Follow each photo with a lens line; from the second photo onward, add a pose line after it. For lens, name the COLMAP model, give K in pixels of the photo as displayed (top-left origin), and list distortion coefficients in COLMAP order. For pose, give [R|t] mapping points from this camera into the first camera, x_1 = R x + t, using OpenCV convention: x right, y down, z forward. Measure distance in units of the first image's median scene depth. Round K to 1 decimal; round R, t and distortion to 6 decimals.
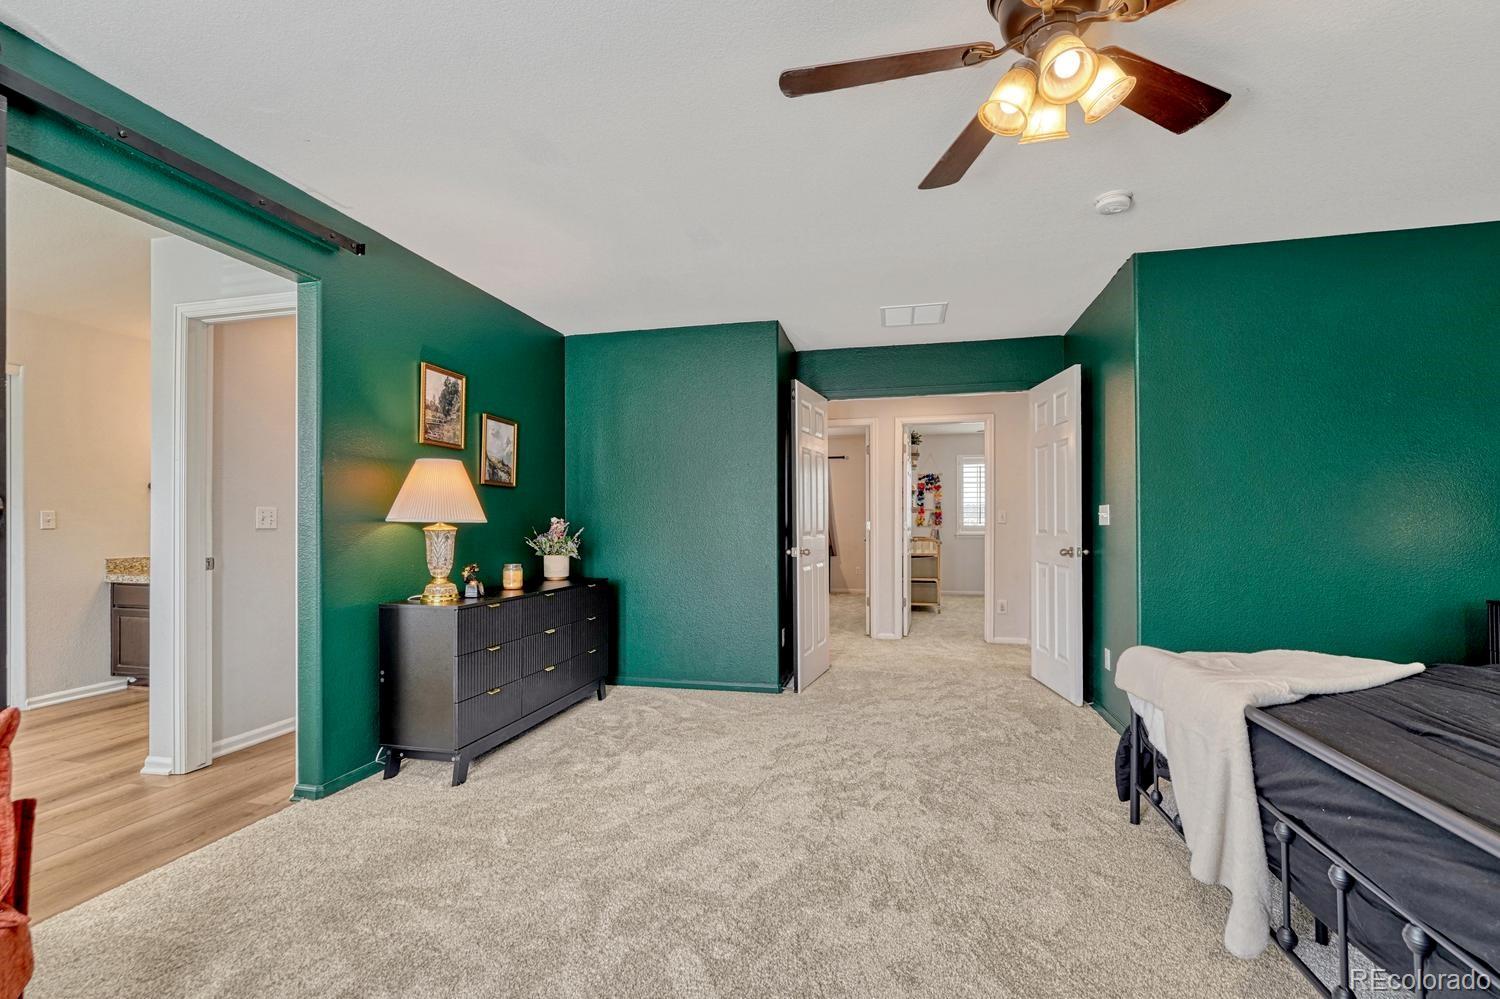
lens RADIAL K [[621.9, 0, 824.3], [0, 621.9, 518.2], [0, 0, 1]] dist [-0.002276, 0.000281]
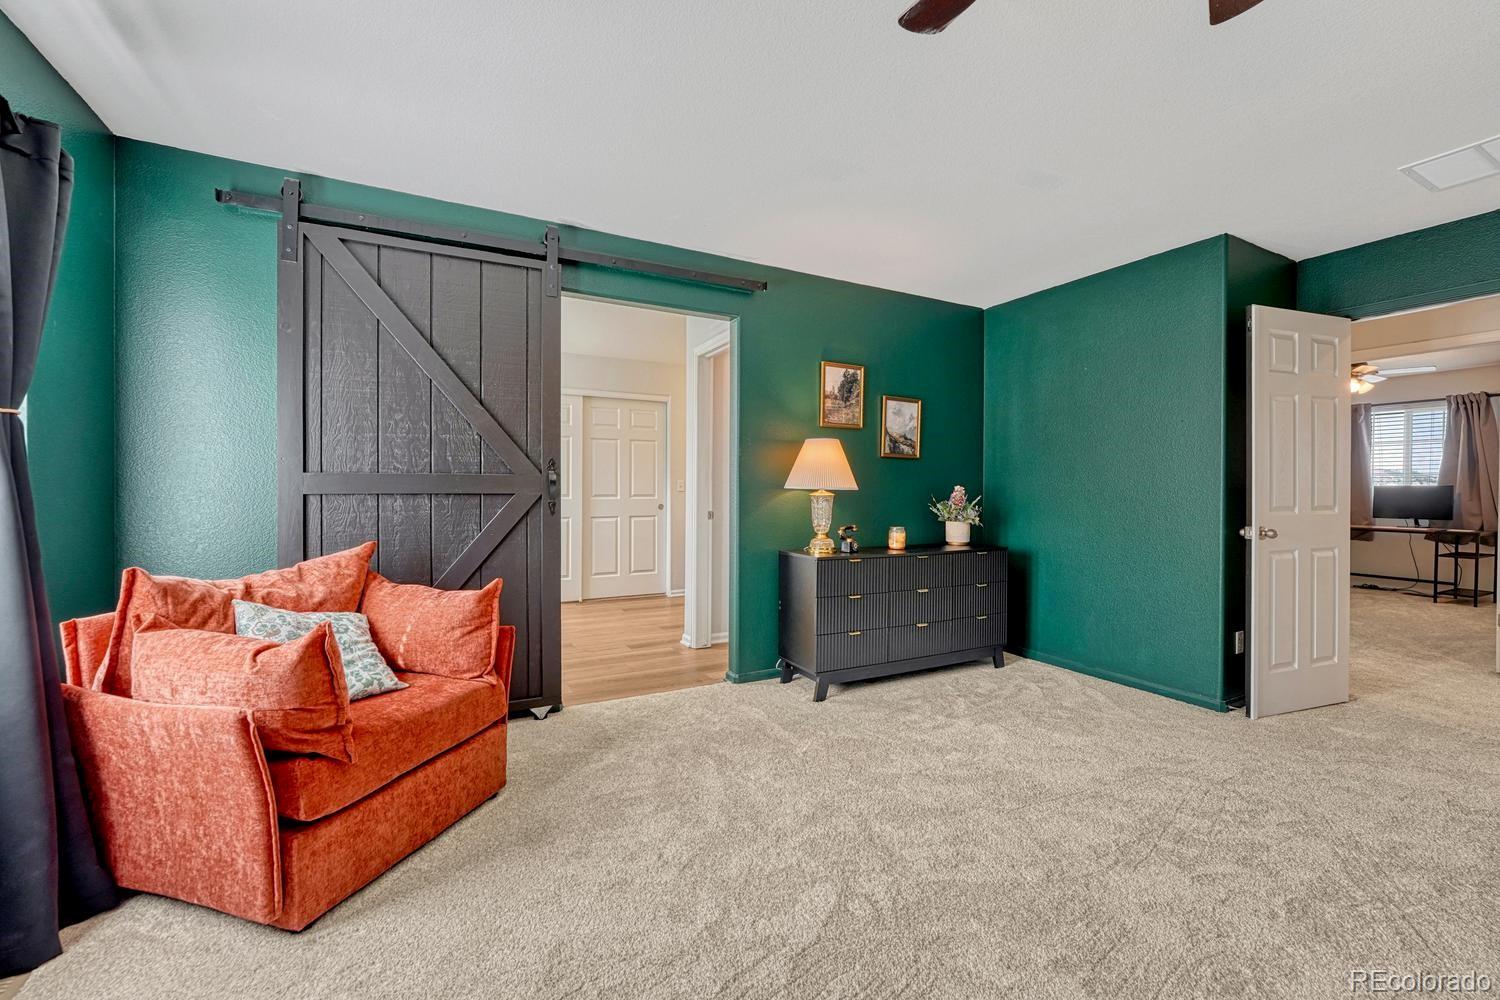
lens RADIAL K [[621.9, 0, 764.3], [0, 621.9, 492.2], [0, 0, 1]] dist [-0.002276, 0.000281]
pose [[0.653683, 0.010942, -0.756690, 0.229877], [-0.003769, 0.999930, 0.011204, -0.001237], [0.756759, -0.004472, 0.653678, 0.094719]]
